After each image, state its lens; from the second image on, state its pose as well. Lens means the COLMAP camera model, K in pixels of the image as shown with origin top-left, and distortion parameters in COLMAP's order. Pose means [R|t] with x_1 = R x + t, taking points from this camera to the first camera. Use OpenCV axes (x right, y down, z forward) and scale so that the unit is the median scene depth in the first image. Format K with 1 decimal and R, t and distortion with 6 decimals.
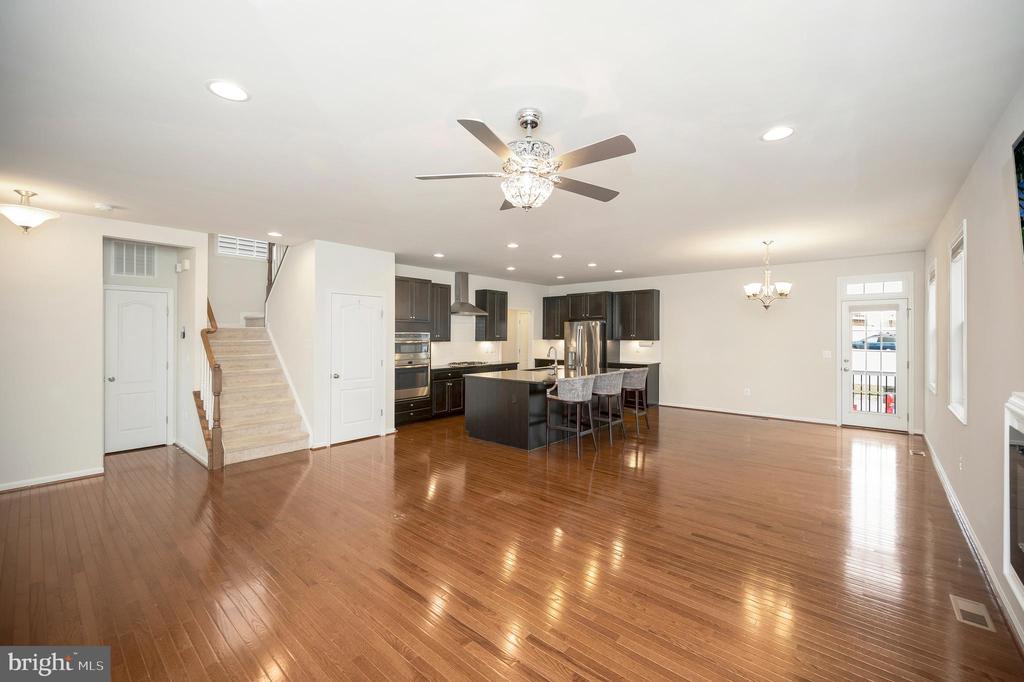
lens RADIAL K [[410.2, 0, 515.7], [0, 410.2, 346.7], [0, 0, 1]] dist [0.000242, 0.000397]
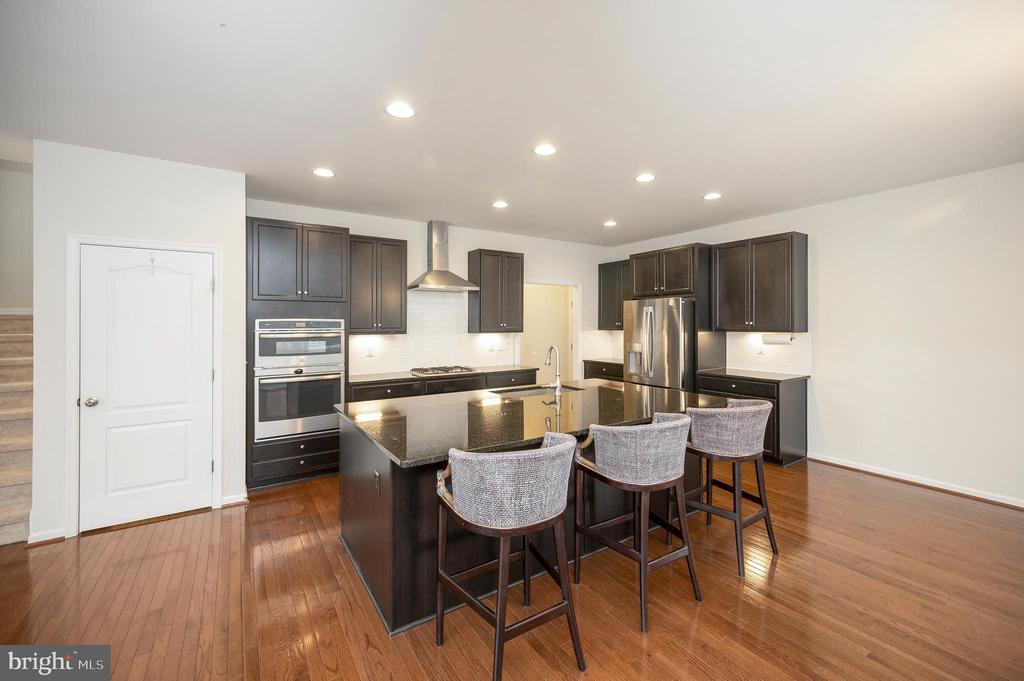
lens RADIAL K [[417.5, 0, 516.1], [0, 417.5, 330.3], [0, 0, 1]] dist [0.001447, 0.000499]
pose [[0.960650, 0.000074, -0.277761, 0.185229], [-0.004055, 0.999897, -0.013758, -0.011748], [0.277731, 0.014343, 0.960552, 0.506797]]
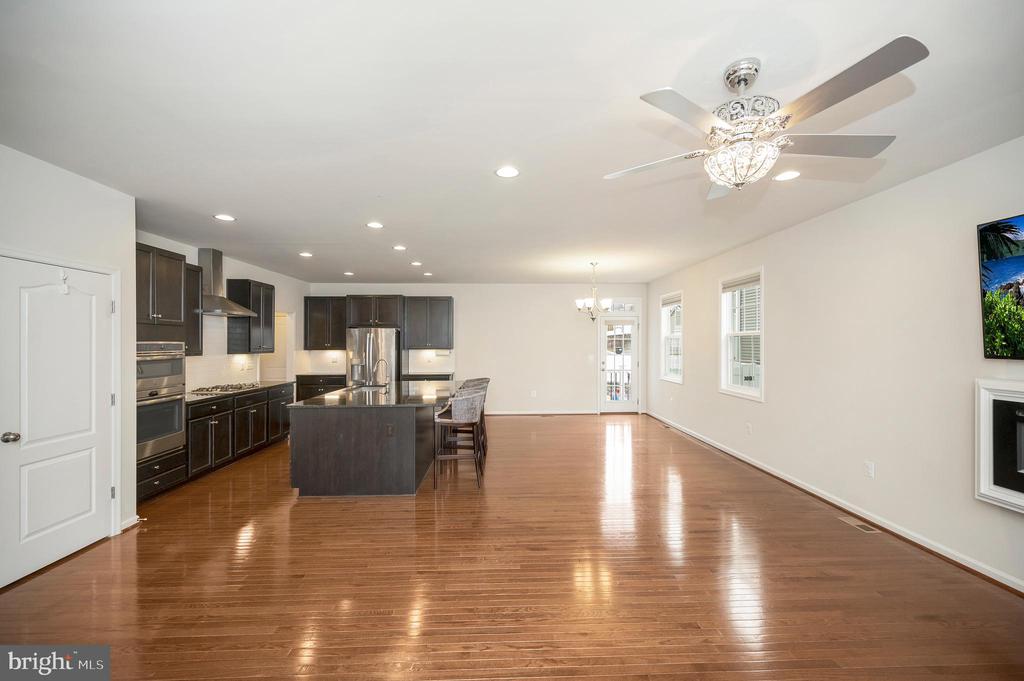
lens RADIAL K [[417.5, 0, 511.0], [0, 417.5, 346.4], [0, 0, 1]] dist [0.001447, 0.000499]
pose [[0.739212, -0.010249, 0.673394, -0.270548], [0.024632, 0.999627, -0.011825, -0.008333], [-0.673022, 0.025328, 0.739189, 0.219066]]
